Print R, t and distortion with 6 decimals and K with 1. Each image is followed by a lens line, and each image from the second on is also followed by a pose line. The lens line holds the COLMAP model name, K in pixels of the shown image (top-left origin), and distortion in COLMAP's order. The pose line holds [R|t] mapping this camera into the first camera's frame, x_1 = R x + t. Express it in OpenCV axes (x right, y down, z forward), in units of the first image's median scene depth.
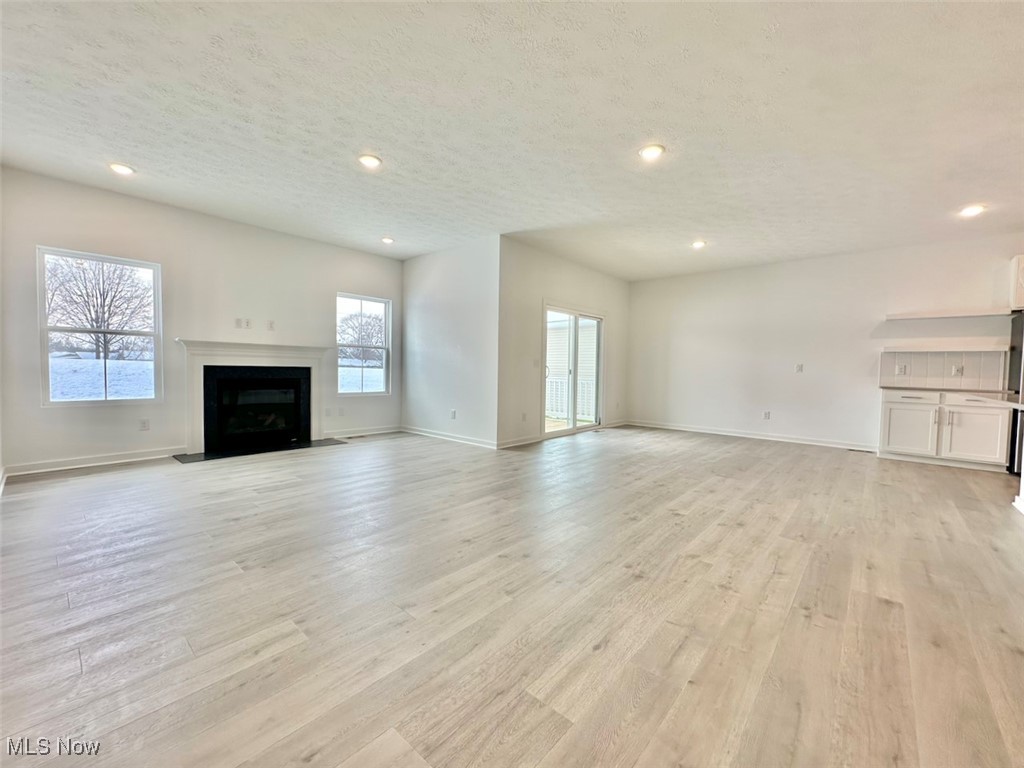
lens RADIAL K [[408.7, 0, 512.0], [0, 408.7, 384.0], [0, 0, 1]] dist [-0.001401, -0.000360]
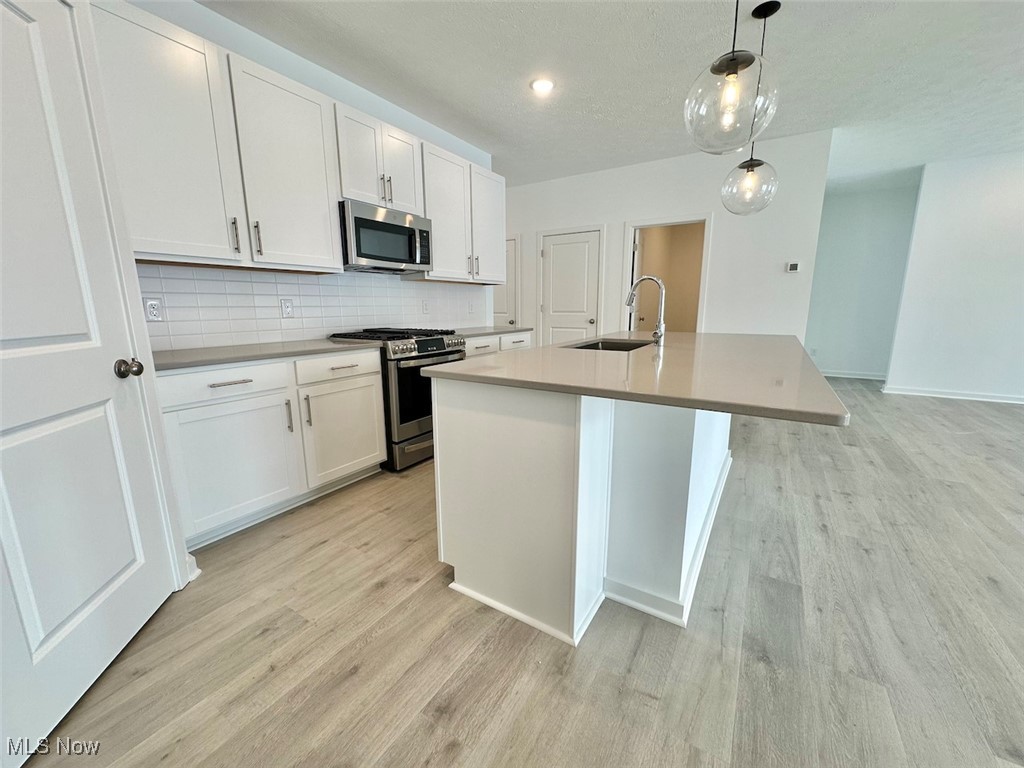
lens RADIAL K [[408.7, 0, 512.0], [0, 408.7, 384.0], [0, 0, 1]] dist [-0.001401, -0.000360]
pose [[-0.985220, 0.018767, -0.170261, 1.054555], [-0.021097, 0.973116, 0.229345, -0.035898], [0.169988, 0.229548, -0.958338, 0.944339]]
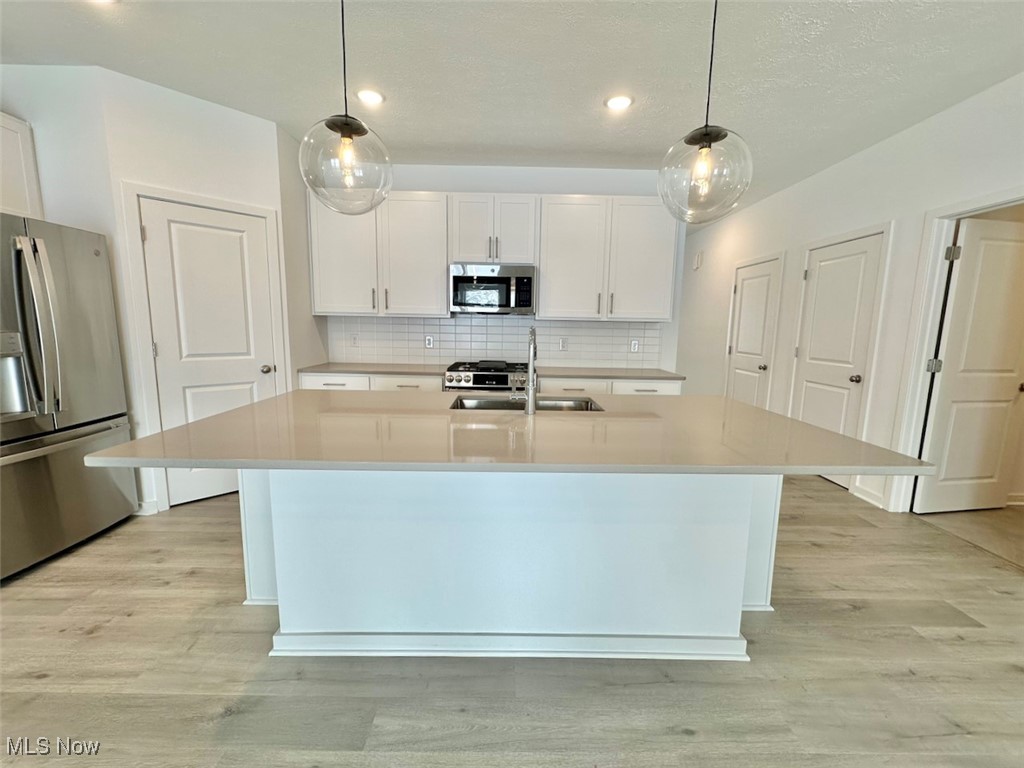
lens RADIAL K [[419.9, 0, 512.0], [0, 419.9, 384.0], [0, 0, 1]] dist [-0.001769, 0.000370]
pose [[-0.675727, -0.134413, 0.724794, 0.524490], [0.000849, 0.983093, 0.183106, -0.072471], [-0.737151, 0.124345, -0.664189, 0.769291]]
